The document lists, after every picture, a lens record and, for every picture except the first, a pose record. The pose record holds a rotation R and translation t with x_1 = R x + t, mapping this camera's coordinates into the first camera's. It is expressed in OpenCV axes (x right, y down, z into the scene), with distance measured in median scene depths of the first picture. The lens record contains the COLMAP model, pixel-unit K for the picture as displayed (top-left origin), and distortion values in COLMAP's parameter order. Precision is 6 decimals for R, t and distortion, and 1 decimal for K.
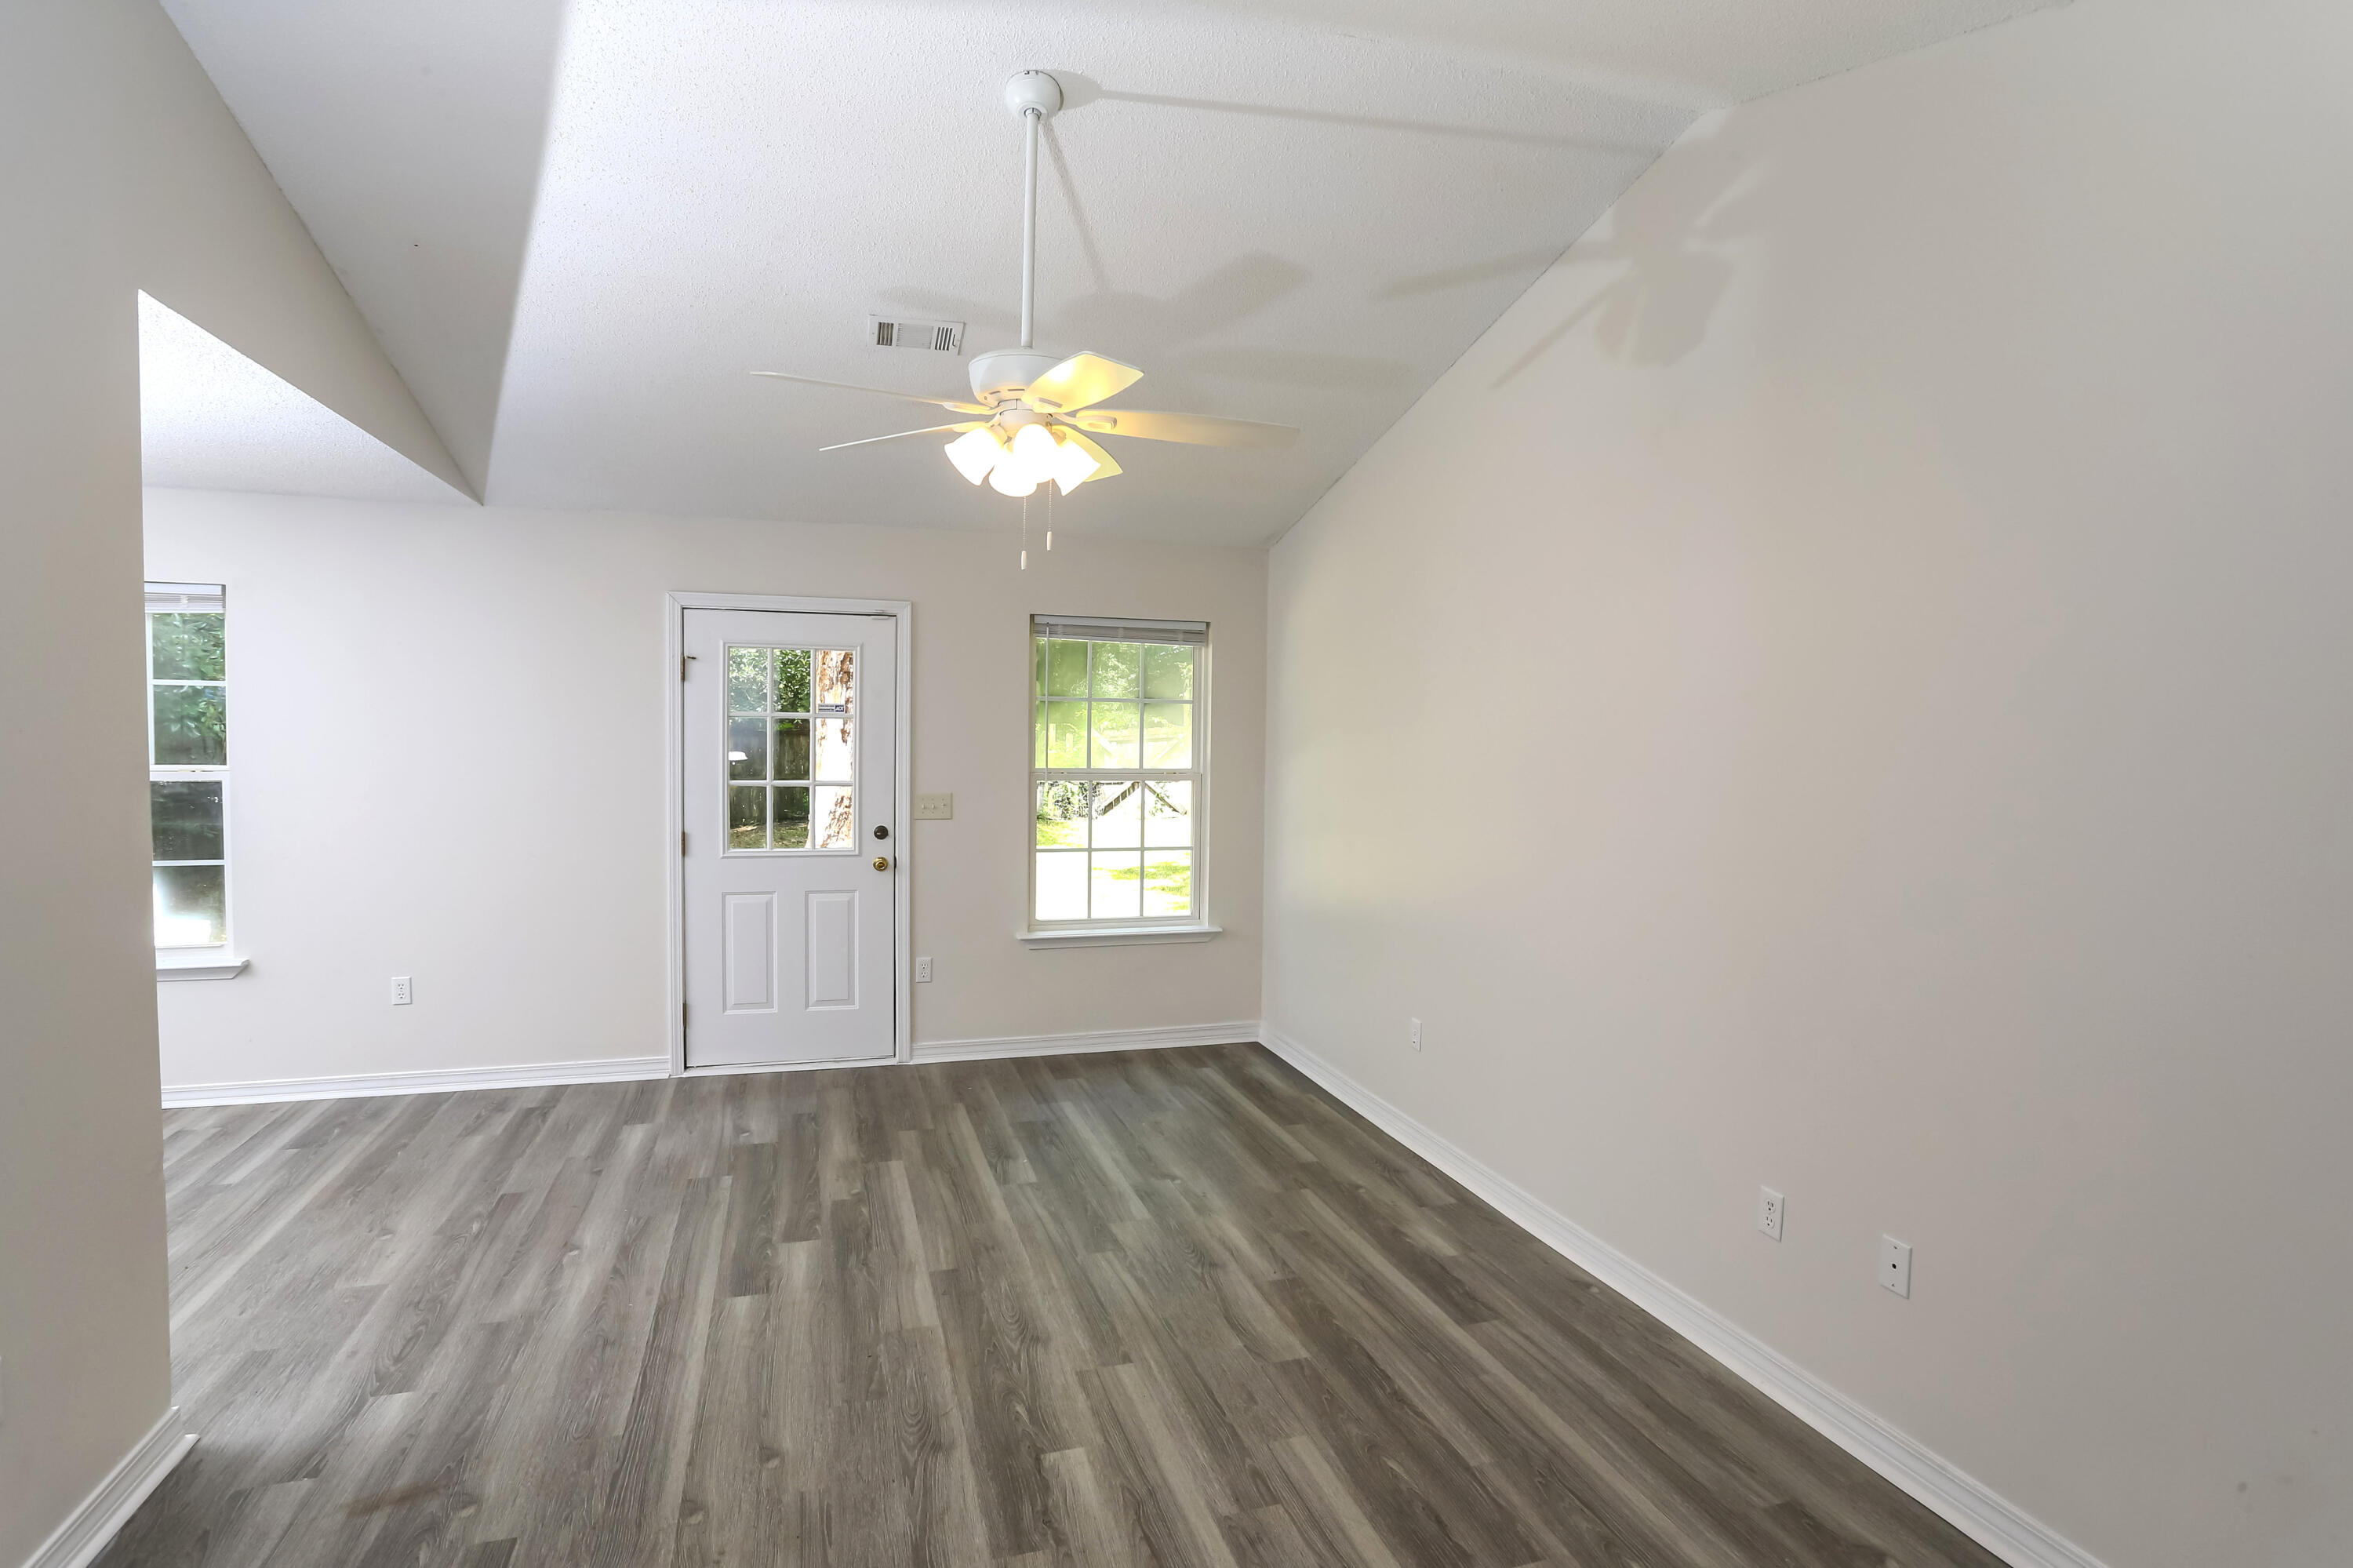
lens RADIAL K [[1178.4, 0, 1184.8], [0, 1178.4, 779.6], [0, 0, 1]] dist [-0.077227, 0.040910]
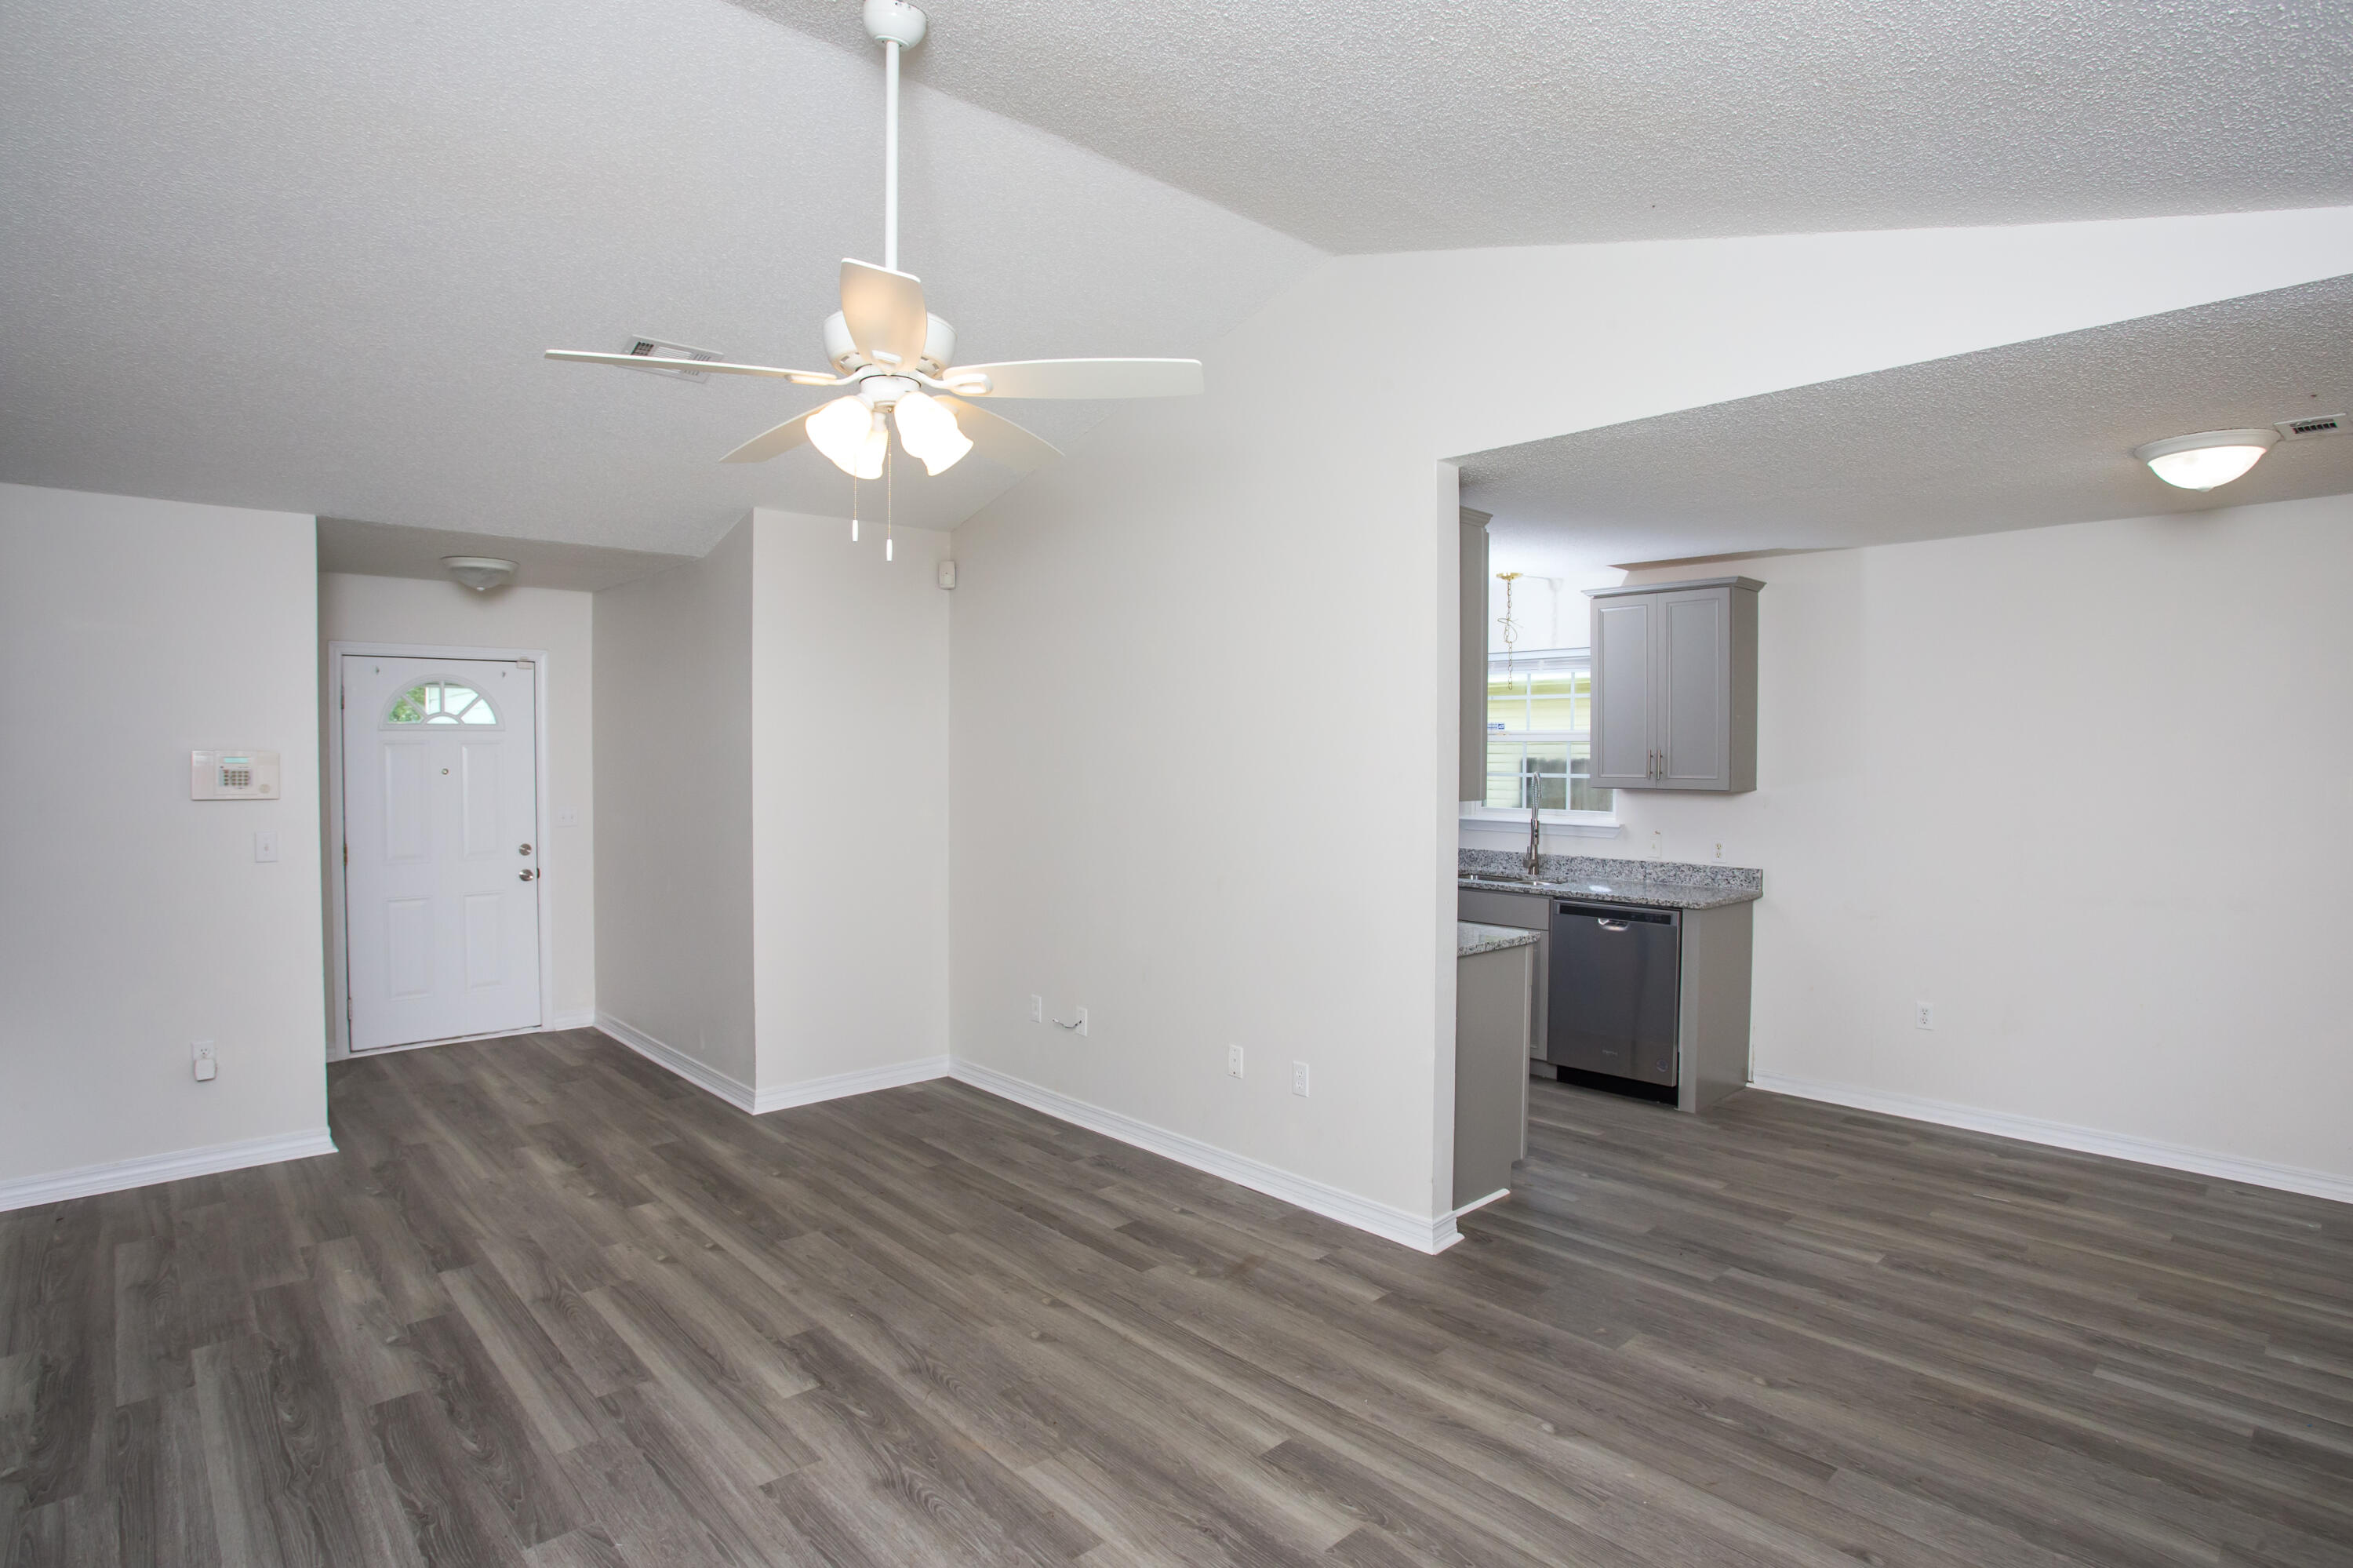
lens RADIAL K [[1202.0, 0, 1176.5], [0, 1202.0, 784.0], [0, 0, 1]] dist [-0.073737, 0.034467]
pose [[-0.908461, -0.005507, -0.417934, 0.028846], [-0.034617, 0.997469, 0.062105, -0.058086], [0.416535, 0.070888, -0.906352, 1.430573]]
